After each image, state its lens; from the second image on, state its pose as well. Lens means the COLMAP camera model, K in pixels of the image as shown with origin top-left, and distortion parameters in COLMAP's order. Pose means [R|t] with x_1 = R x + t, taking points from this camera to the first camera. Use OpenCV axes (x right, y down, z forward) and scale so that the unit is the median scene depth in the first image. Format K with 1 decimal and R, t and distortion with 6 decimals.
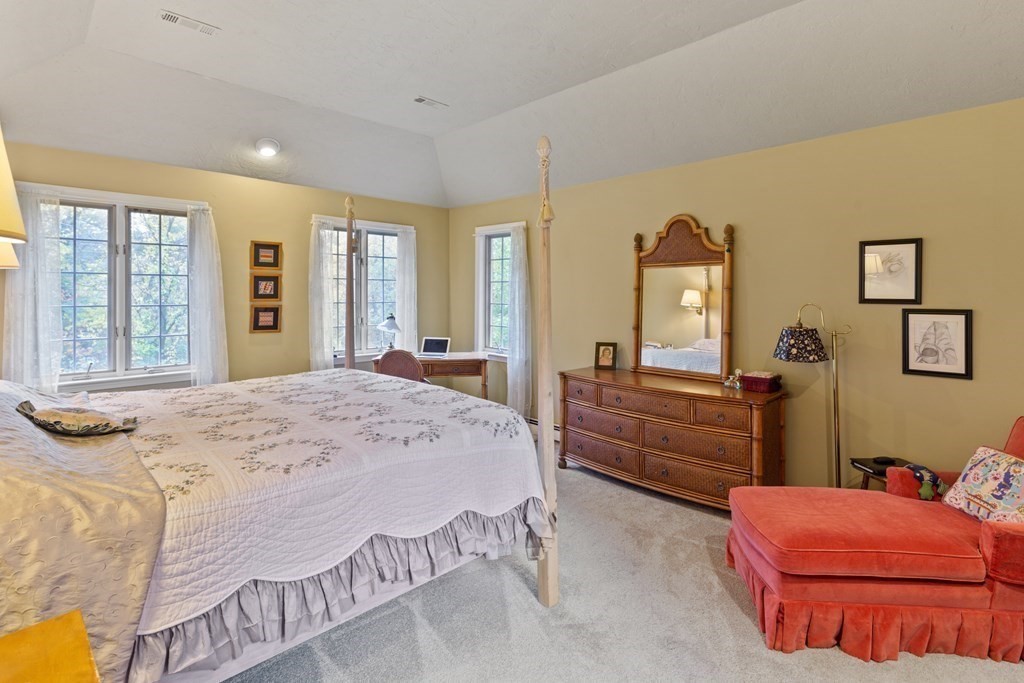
lens RADIAL K [[503.3, 0, 511.5], [0, 503.3, 294.1], [0, 0, 1]] dist [0.011732, -0.000174]
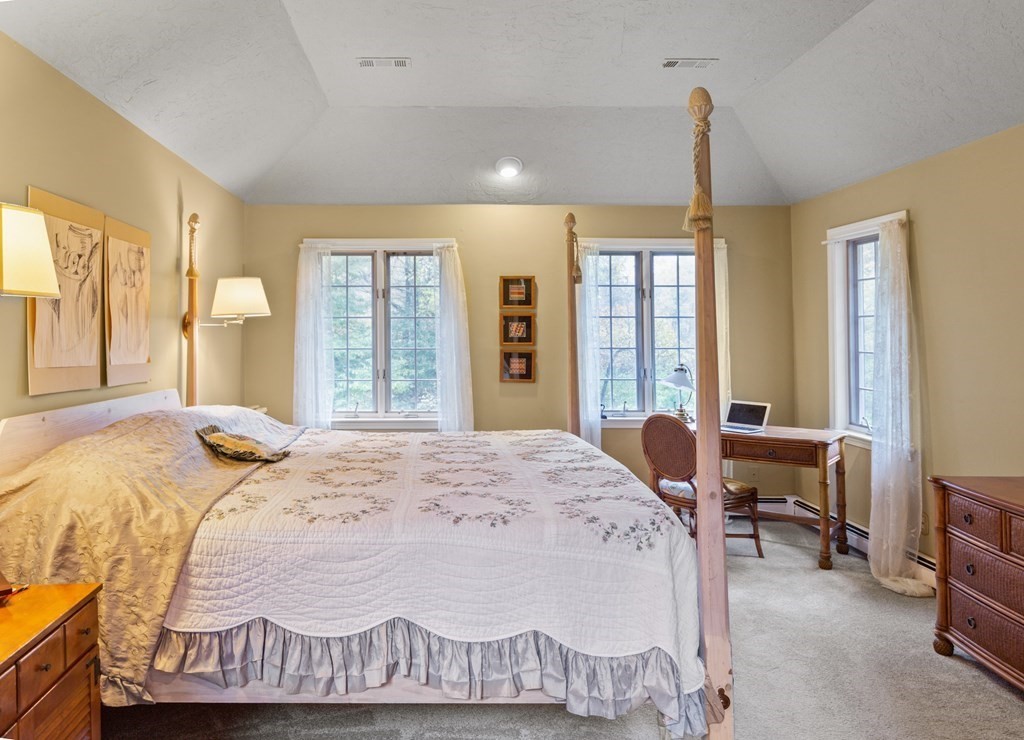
lens RADIAL K [[705.6, 0, 511.9], [0, 705.6, 326.2], [0, 0, 1]] dist [0.005556, 0.000540]
pose [[0.720128, -0.013251, -0.693715, 0.404151], [0.001189, 0.999840, -0.017864, 0.003501], [0.693840, 0.012039, 0.720028, 0.155544]]
